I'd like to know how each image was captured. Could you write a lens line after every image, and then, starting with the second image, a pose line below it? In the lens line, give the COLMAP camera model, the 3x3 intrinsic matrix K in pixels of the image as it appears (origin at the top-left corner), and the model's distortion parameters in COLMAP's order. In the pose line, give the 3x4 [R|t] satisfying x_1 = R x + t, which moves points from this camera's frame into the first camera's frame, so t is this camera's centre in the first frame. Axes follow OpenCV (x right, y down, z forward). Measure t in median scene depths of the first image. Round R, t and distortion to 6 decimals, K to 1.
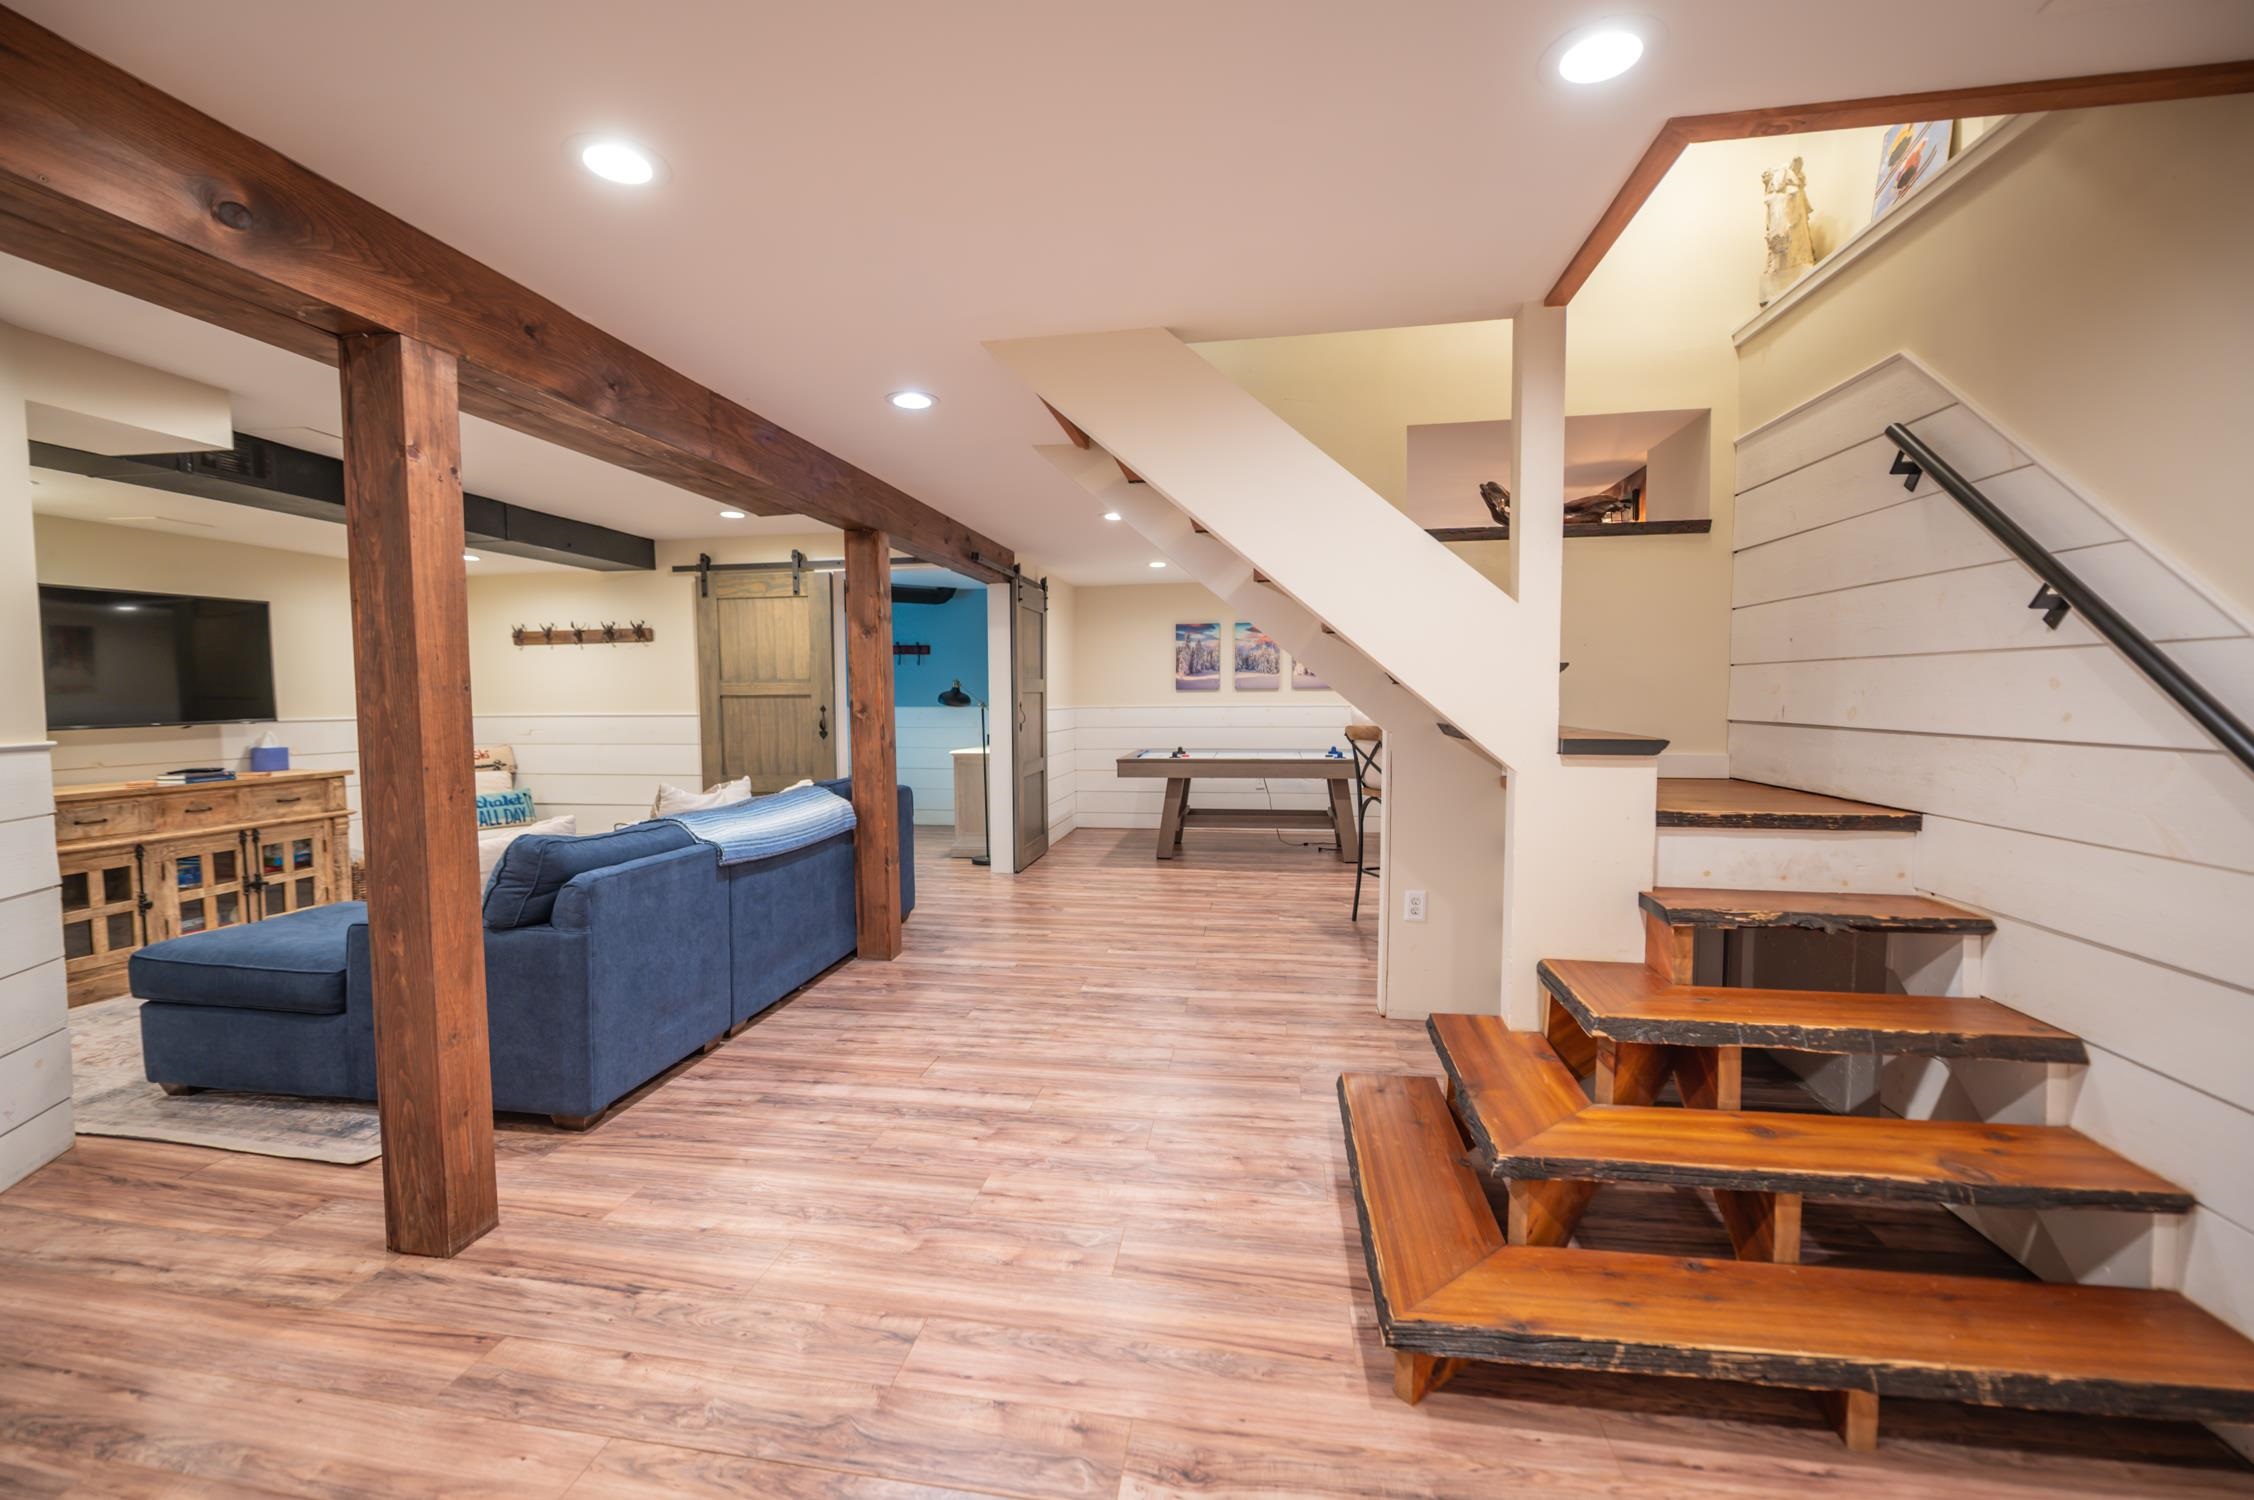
lens RADIAL K [[892.3, 0, 1093.1], [0, 892.3, 754.0], [0, 0, 1]] dist [-0.006008, -0.001034]
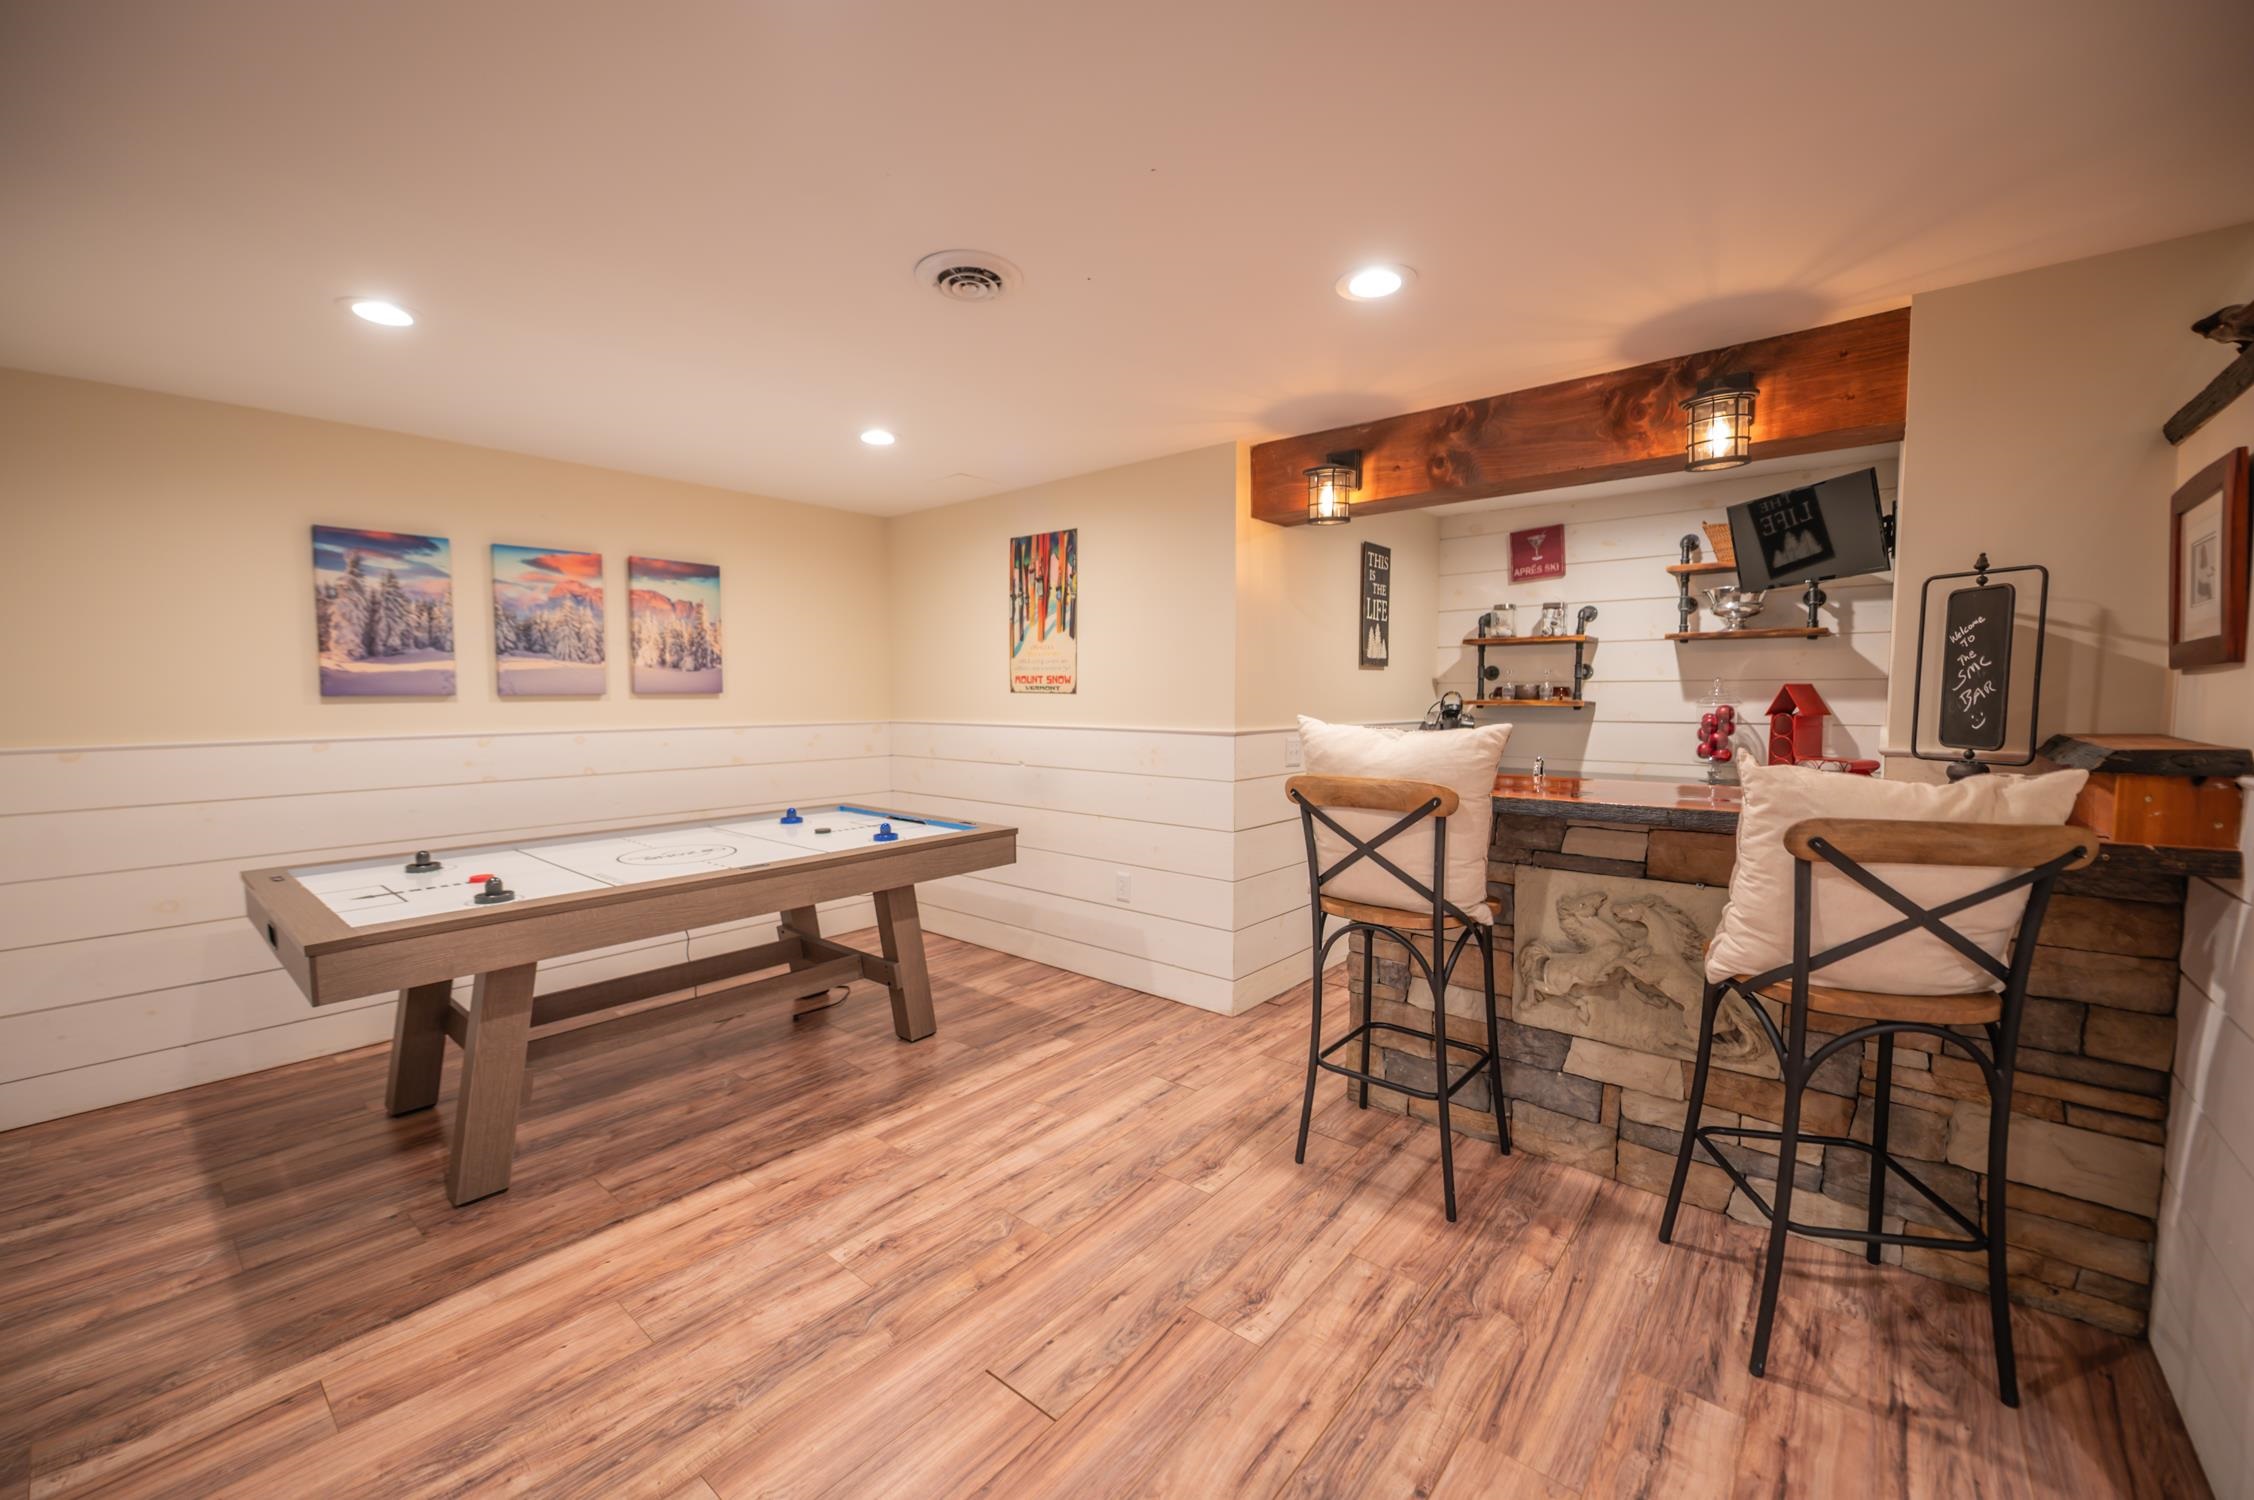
lens RADIAL K [[892.3, 0, 1084.3], [0, 892.3, 741.9], [0, 0, 1]] dist [-0.006008, -0.001034]
pose [[0.499718, -0.044378, 0.865050, -0.136224], [0.060955, 0.998012, 0.015987, -0.071311], [-0.864041, 0.044741, 0.501430, 0.968140]]
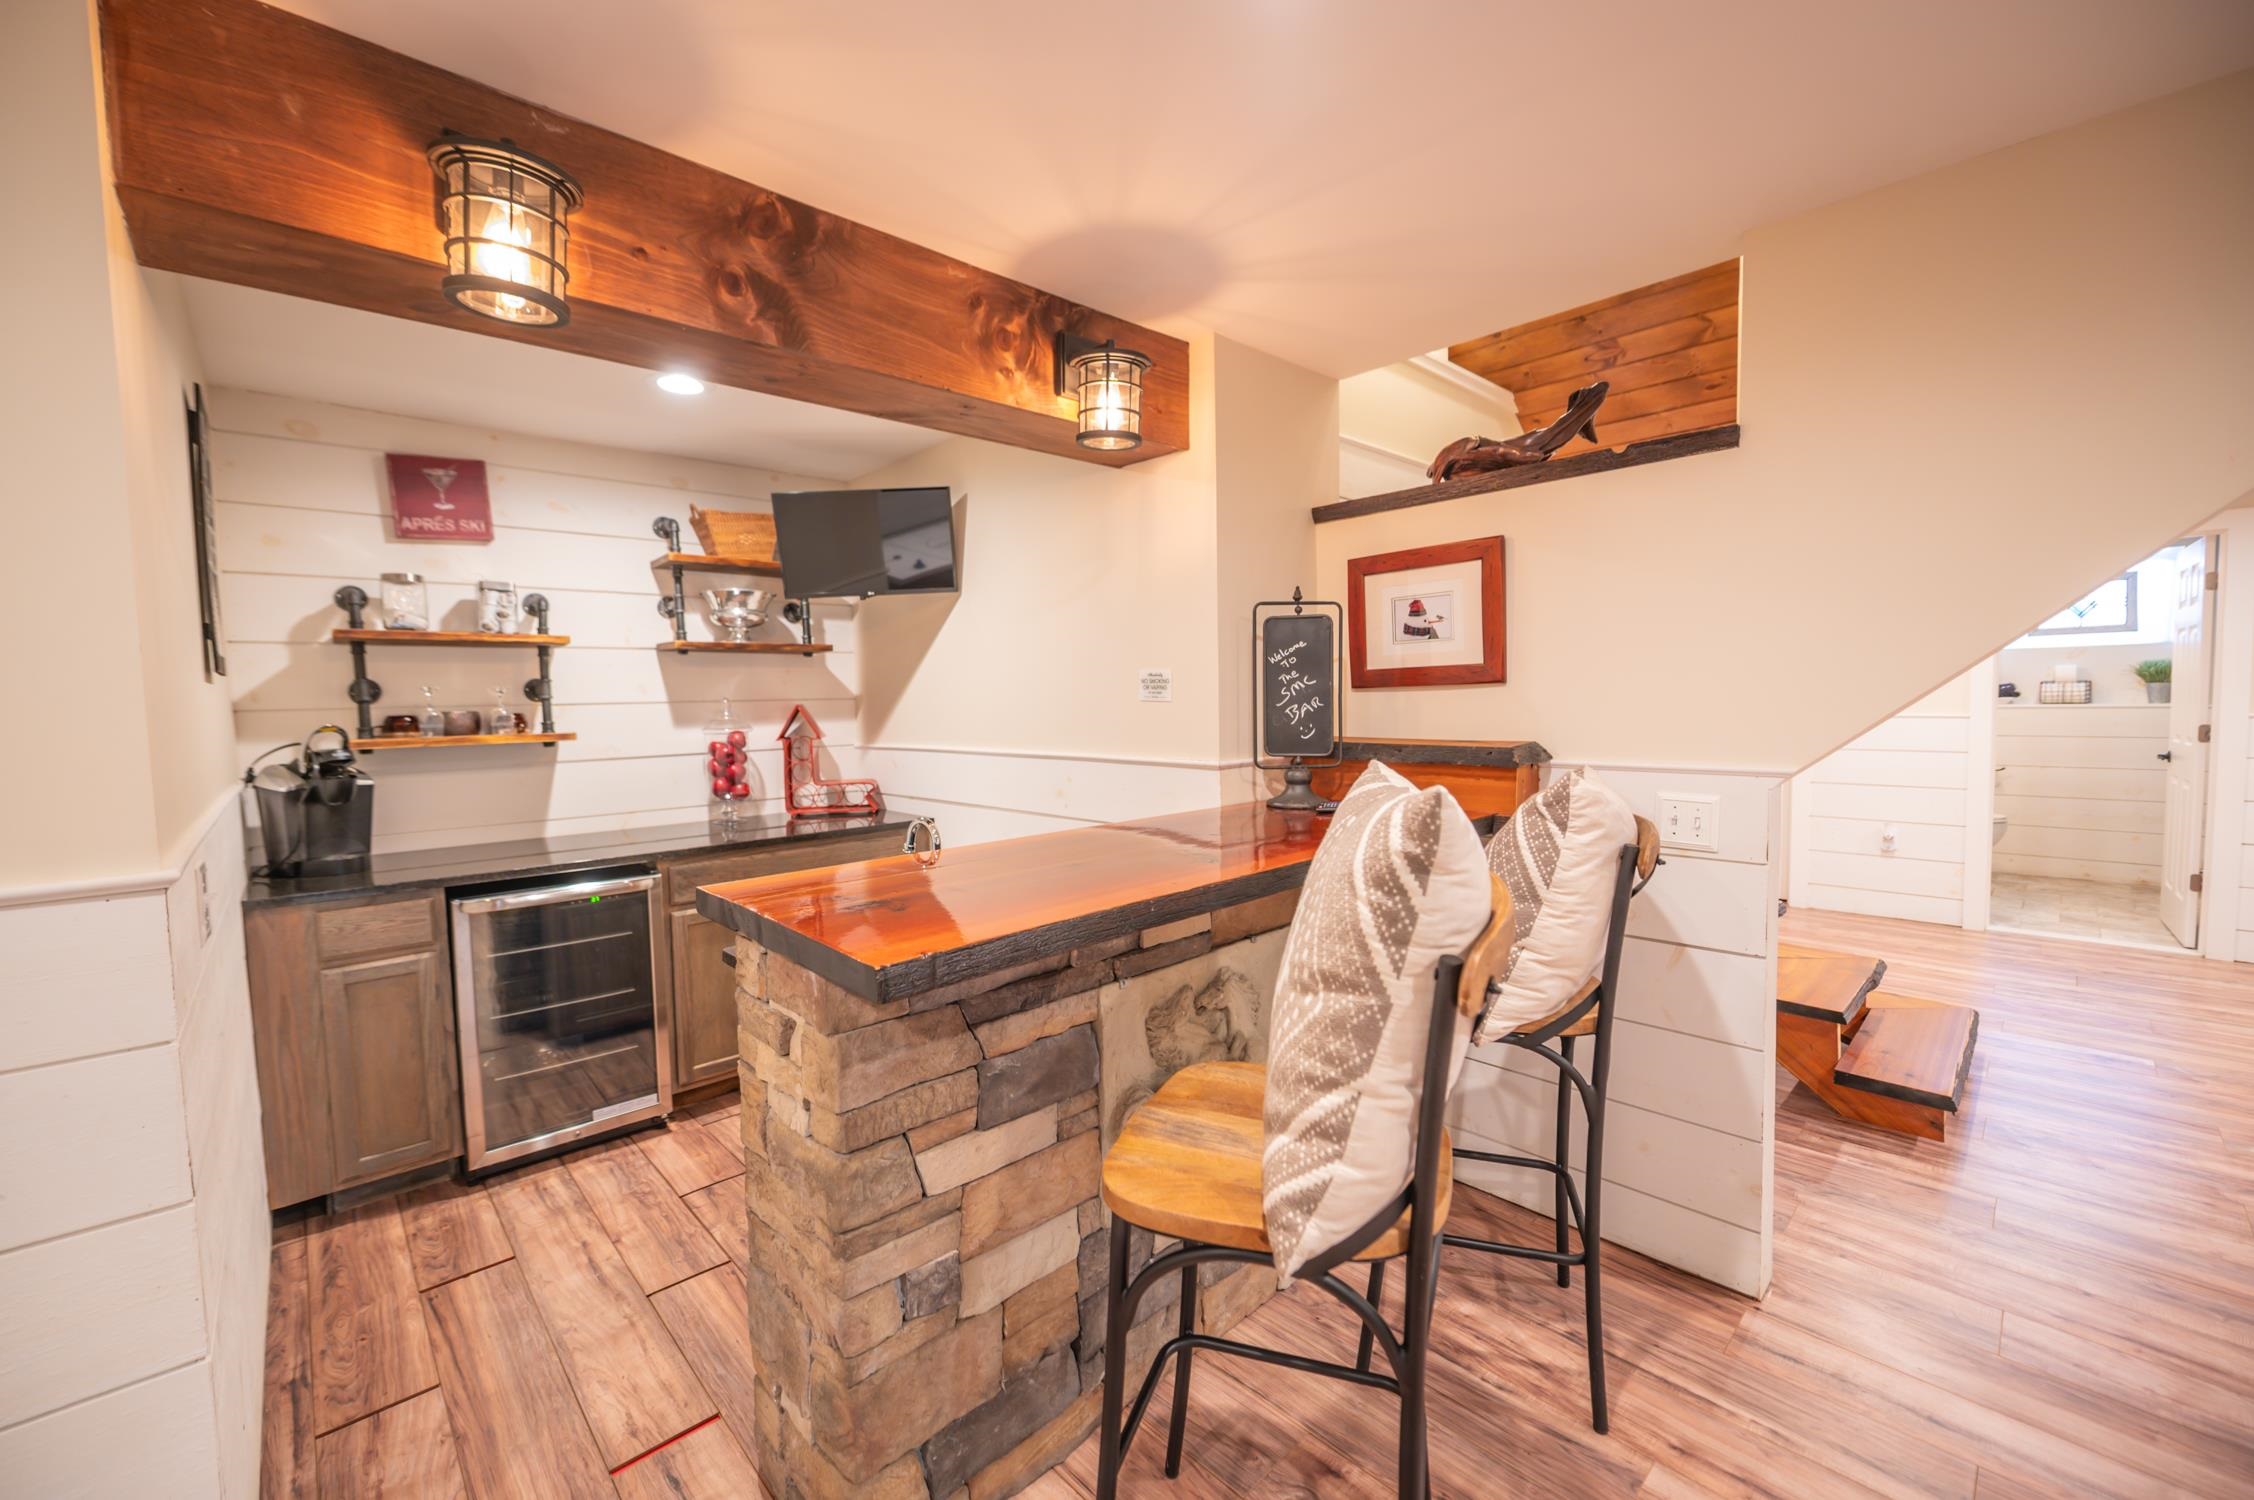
lens RADIAL K [[892.3, 0, 1134.1], [0, 892.3, 738.2], [0, 0, 1]] dist [-0.006008, -0.001034]
pose [[-0.813027, -0.006001, 0.582195, 0.266056], [0.064689, 0.992825, 0.100571, -0.103042], [-0.578621, 0.119428, -0.806805, 1.282736]]
